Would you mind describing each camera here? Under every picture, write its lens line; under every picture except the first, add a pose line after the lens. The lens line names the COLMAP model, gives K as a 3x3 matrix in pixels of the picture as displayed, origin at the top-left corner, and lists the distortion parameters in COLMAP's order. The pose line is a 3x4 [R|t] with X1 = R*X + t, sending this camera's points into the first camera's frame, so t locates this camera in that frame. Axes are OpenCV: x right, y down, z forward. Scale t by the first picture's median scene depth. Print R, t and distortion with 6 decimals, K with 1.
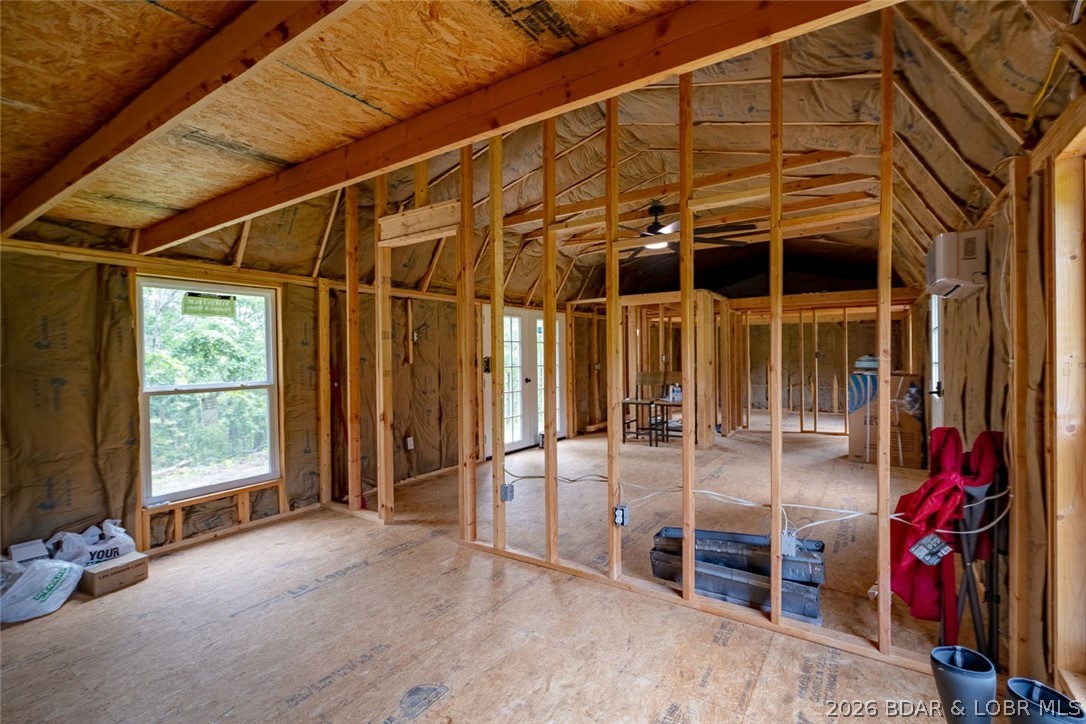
lens RADIAL K [[498.2, 0, 543.9], [0, 498.2, 357.6], [0, 0, 1]] dist [-0.000930, 0.000530]
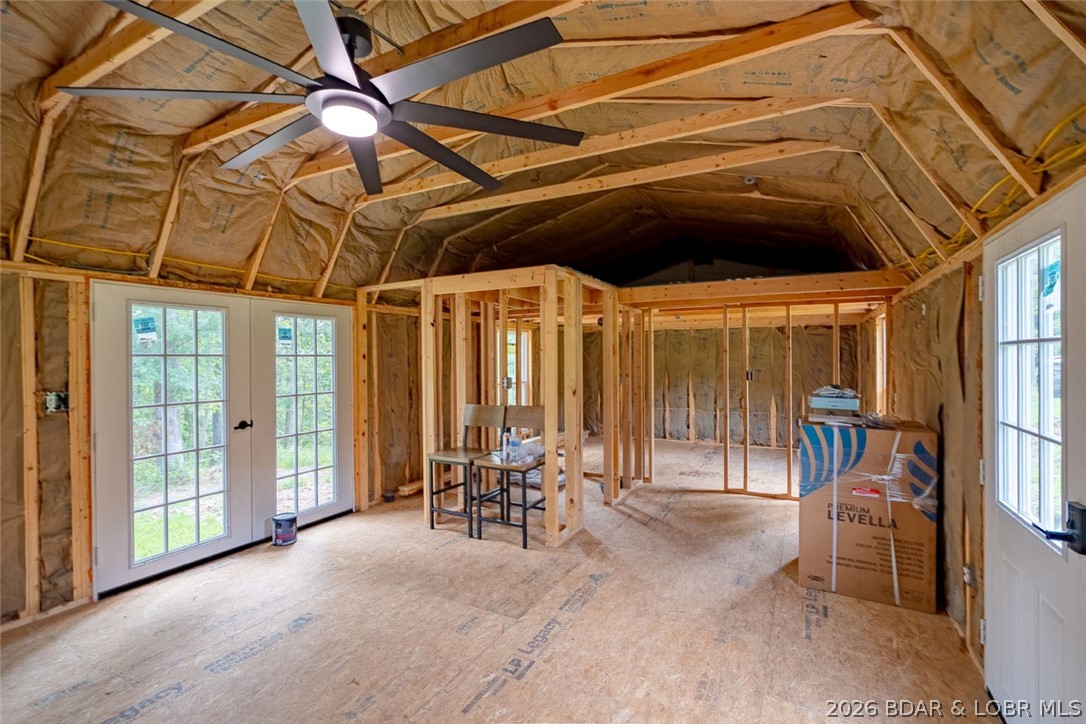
lens RADIAL K [[498.2, 0, 542.9], [0, 498.2, 358.5], [0, 0, 1]] dist [-0.000930, 0.000530]
pose [[0.995072, 0.006132, 0.098963, 0.225044], [-0.005775, 0.999976, -0.003894, -0.025804], [-0.098984, 0.003304, 0.995084, 0.391966]]
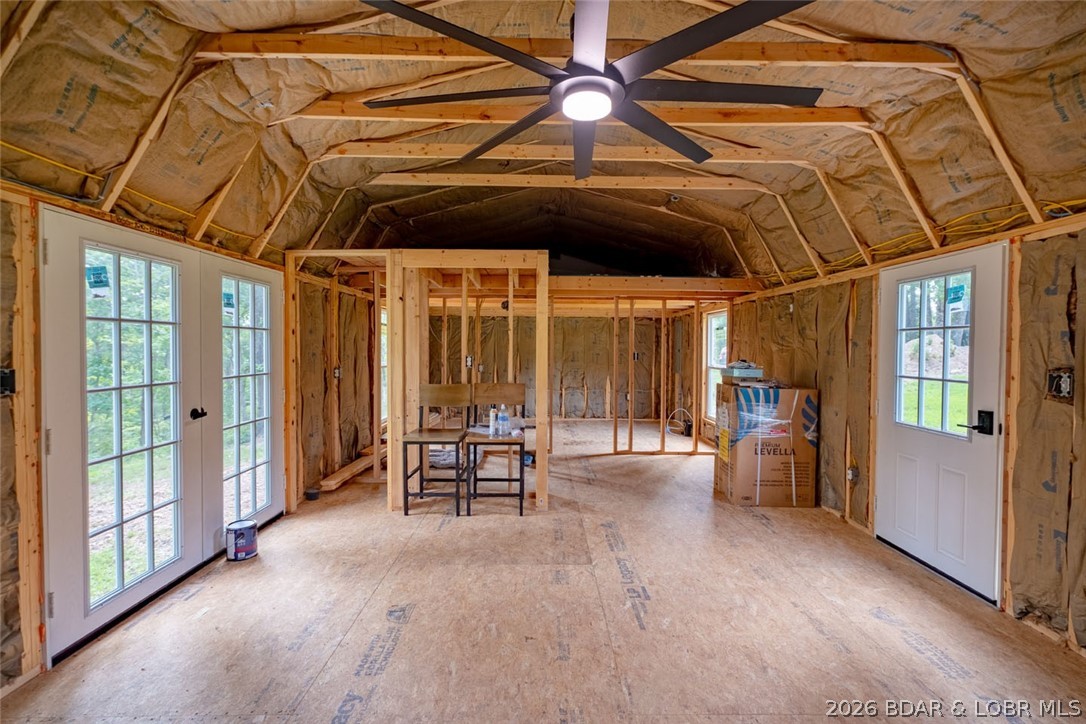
lens RADIAL K [[498.2, 0, 550.0], [0, 498.2, 357.0], [0, 0, 1]] dist [-0.000930, 0.000530]
pose [[0.818557, 0.006508, 0.574389, -0.028636], [-0.014599, 0.999849, 0.009476, -0.011046], [-0.574240, -0.016142, 0.818528, 0.442392]]
